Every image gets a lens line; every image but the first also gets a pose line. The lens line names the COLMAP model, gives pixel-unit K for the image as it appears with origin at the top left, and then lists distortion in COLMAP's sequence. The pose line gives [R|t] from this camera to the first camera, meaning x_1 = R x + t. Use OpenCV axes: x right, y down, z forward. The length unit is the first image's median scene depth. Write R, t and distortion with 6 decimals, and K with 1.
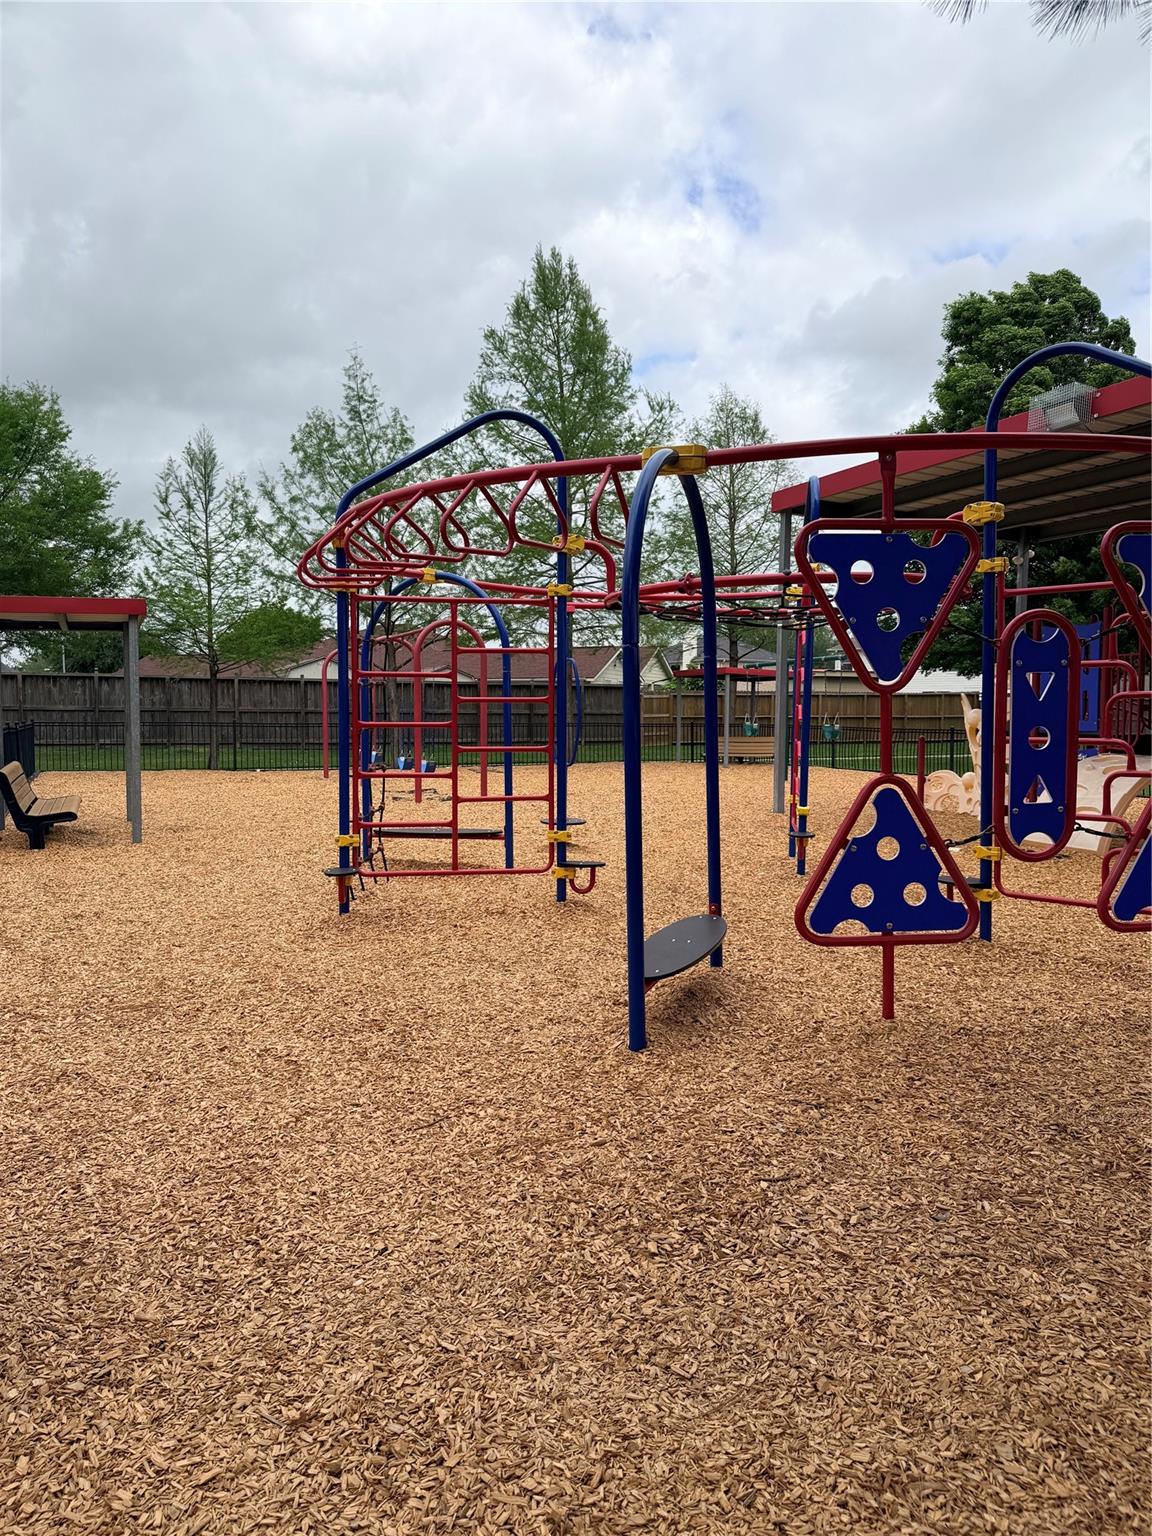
lens RADIAL K [[1062.8, 0, 606.7], [0, 1062.8, 767.1], [0, 0, 1]] dist [-0.002390, -0.084838]
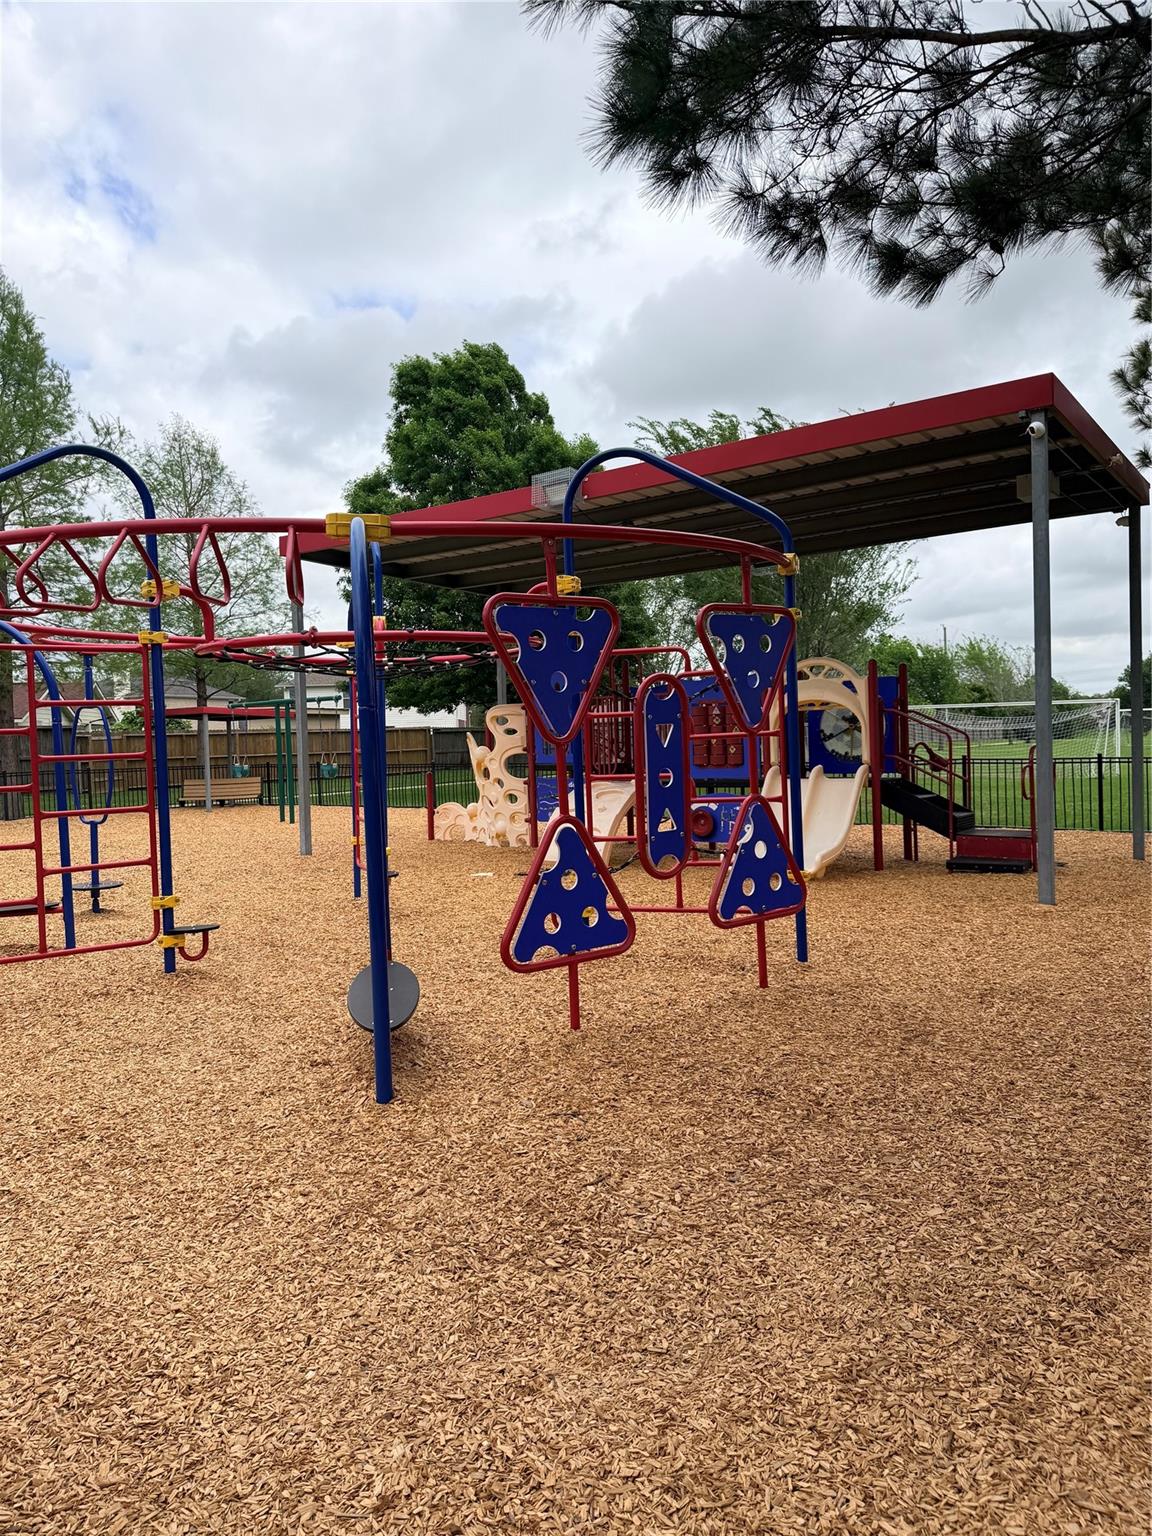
lens RADIAL K [[1062.8, 0, 606.7], [0, 1062.8, 767.1], [0, 0, 1]] dist [-0.002390, -0.084838]
pose [[0.871860, -0.055488, 0.486602, -0.271004], [0.070058, 0.997473, -0.011782, -0.026992], [-0.484719, 0.044363, 0.873544, -0.004082]]
